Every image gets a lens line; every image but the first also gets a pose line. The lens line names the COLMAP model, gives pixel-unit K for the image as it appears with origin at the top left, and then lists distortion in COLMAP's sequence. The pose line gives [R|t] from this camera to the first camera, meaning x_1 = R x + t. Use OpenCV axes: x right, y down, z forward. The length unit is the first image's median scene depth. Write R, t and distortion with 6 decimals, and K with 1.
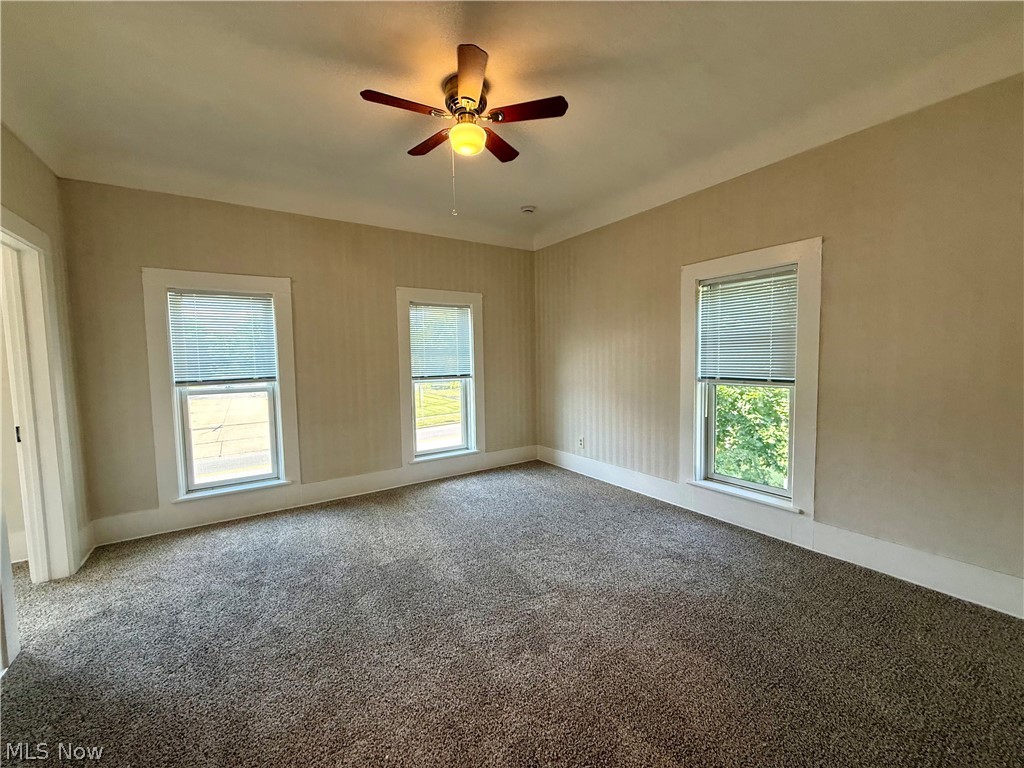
lens RADIAL K [[405.3, 0, 512.9], [0, 405.3, 382.8], [0, 0, 1]] dist [0.000350, 0.000567]
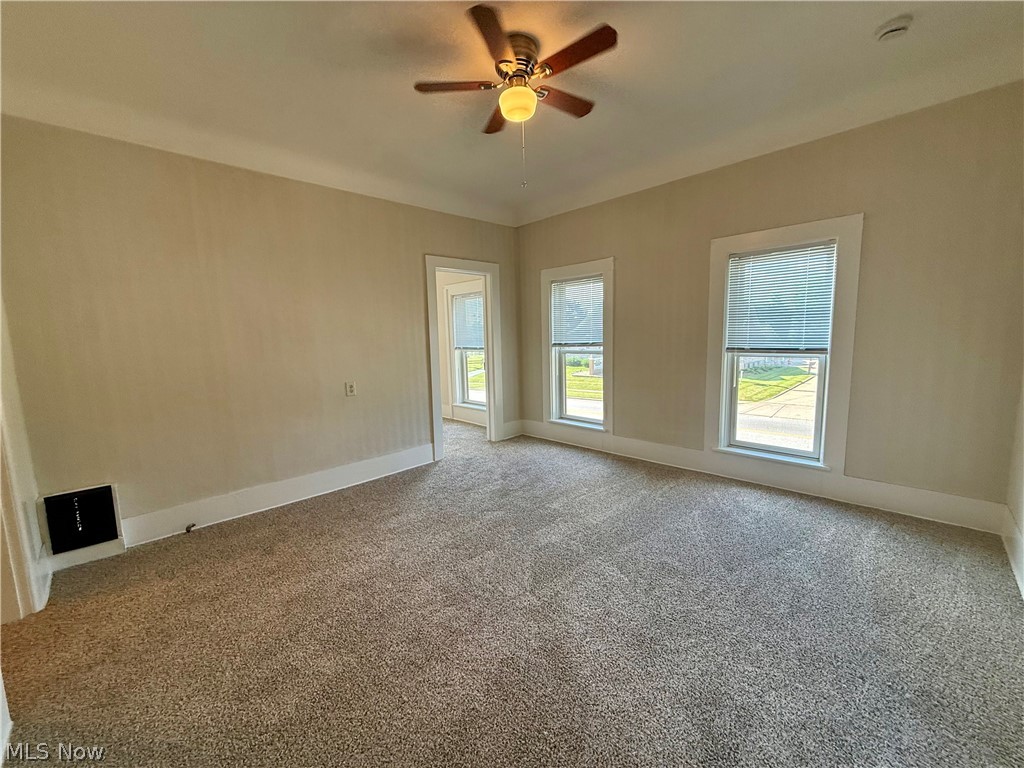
lens RADIAL K [[405.3, 0, 512.4], [0, 405.3, 375.2], [0, 0, 1]] dist [0.000350, 0.000567]
pose [[0.199077, 0.101874, -0.974674, 0.551623], [-0.050782, 0.994318, 0.093555, -0.016207], [0.978667, 0.030871, 0.203119, 0.488759]]
